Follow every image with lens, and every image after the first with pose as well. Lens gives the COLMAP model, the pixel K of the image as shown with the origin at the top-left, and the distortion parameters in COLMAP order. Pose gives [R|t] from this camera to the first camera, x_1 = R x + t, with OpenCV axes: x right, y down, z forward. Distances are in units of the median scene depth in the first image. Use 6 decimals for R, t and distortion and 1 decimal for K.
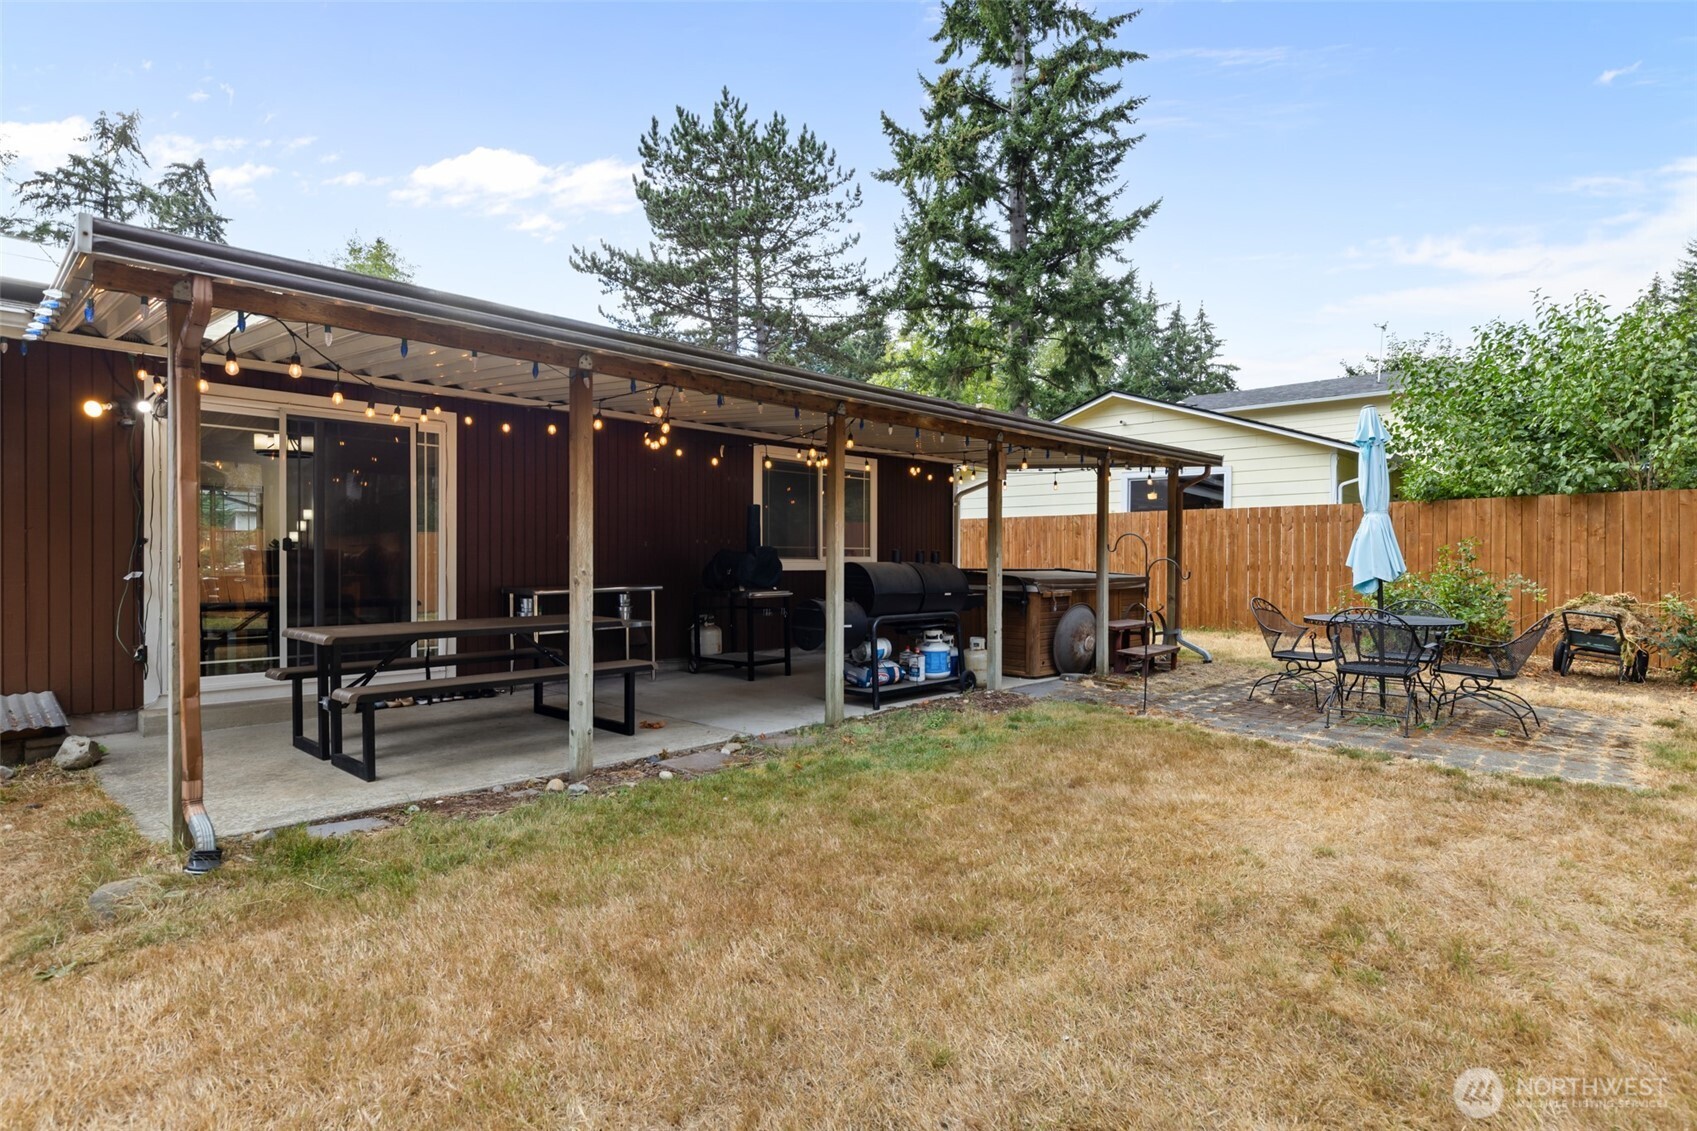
lens RADIAL K [[853.5, 0, 840.8], [0, 853.5, 570.6], [0, 0, 1]] dist [0.001198, 0.000222]
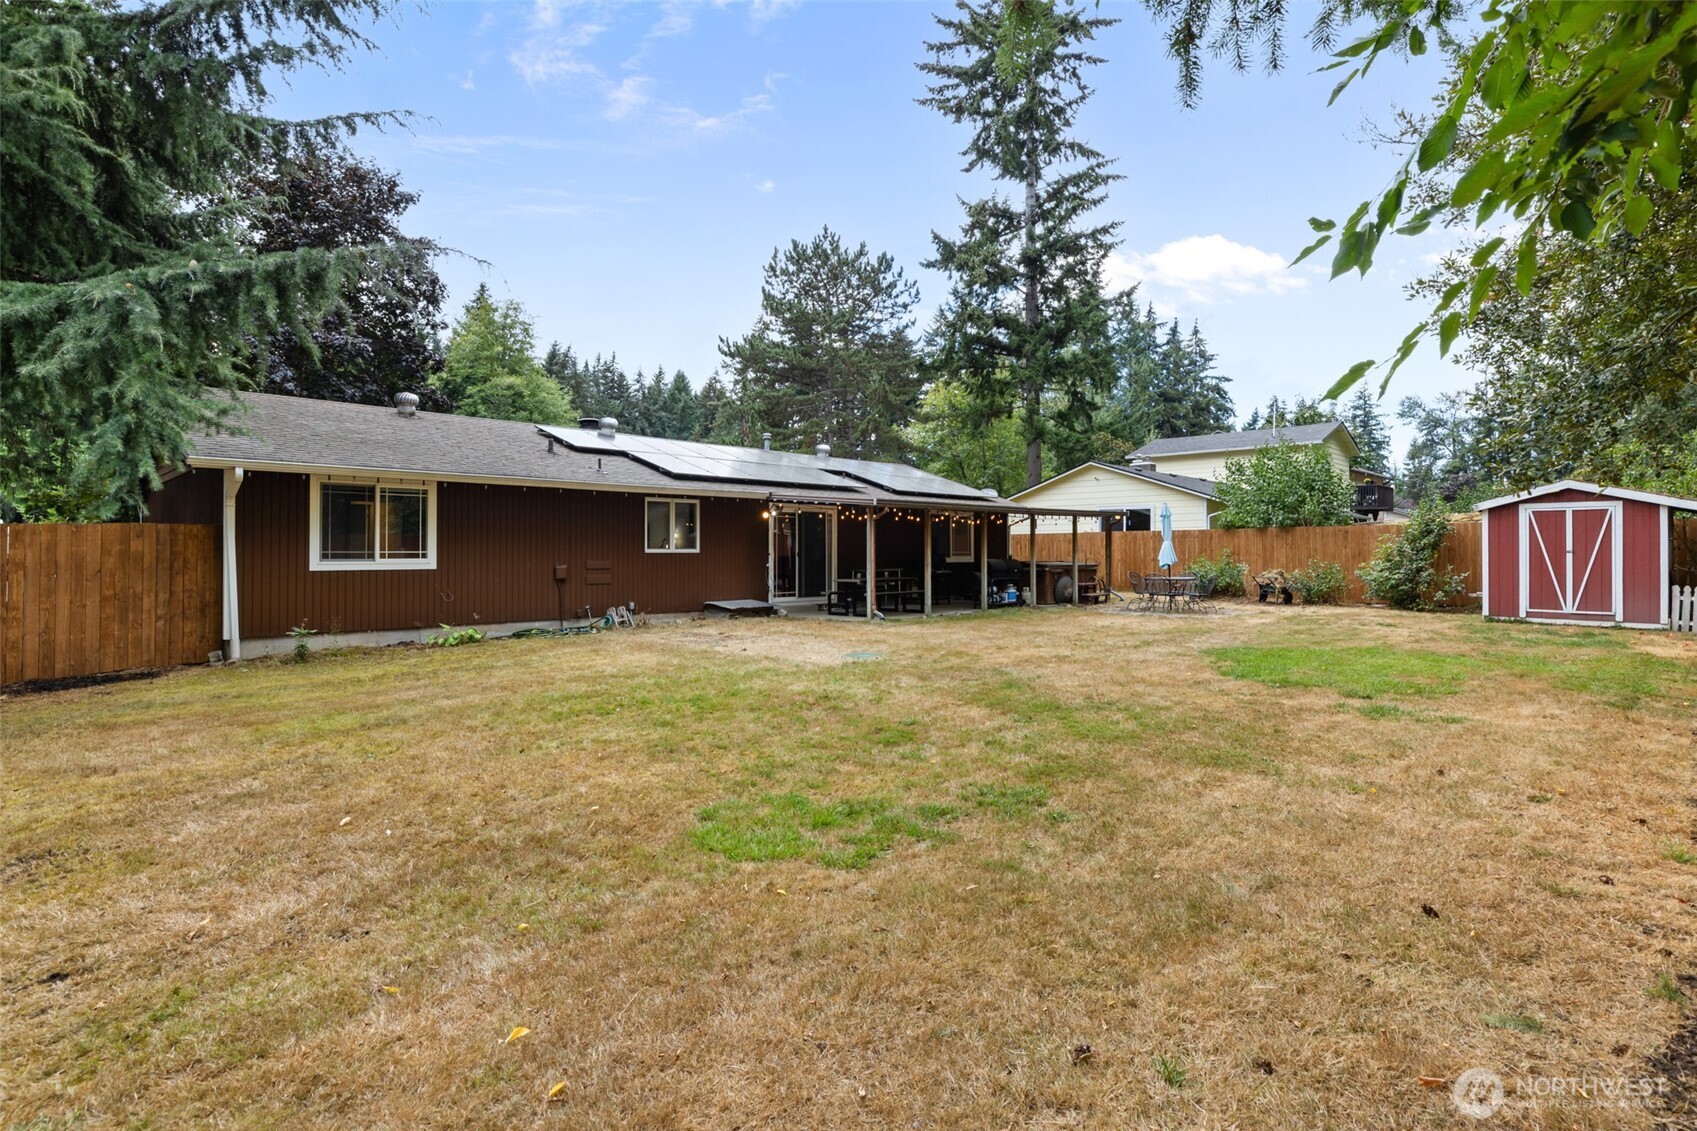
lens RADIAL K [[836.4, 0, 856.0], [0, 836.4, 554.6], [0, 0, 1]] dist [-0.002098, -0.000168]
pose [[0.999983, -0.005746, 0.000483, -0.074087], [0.005753, 0.999872, -0.014928, 0.002706], [-0.000397, 0.014930, 0.999888, -0.319933]]
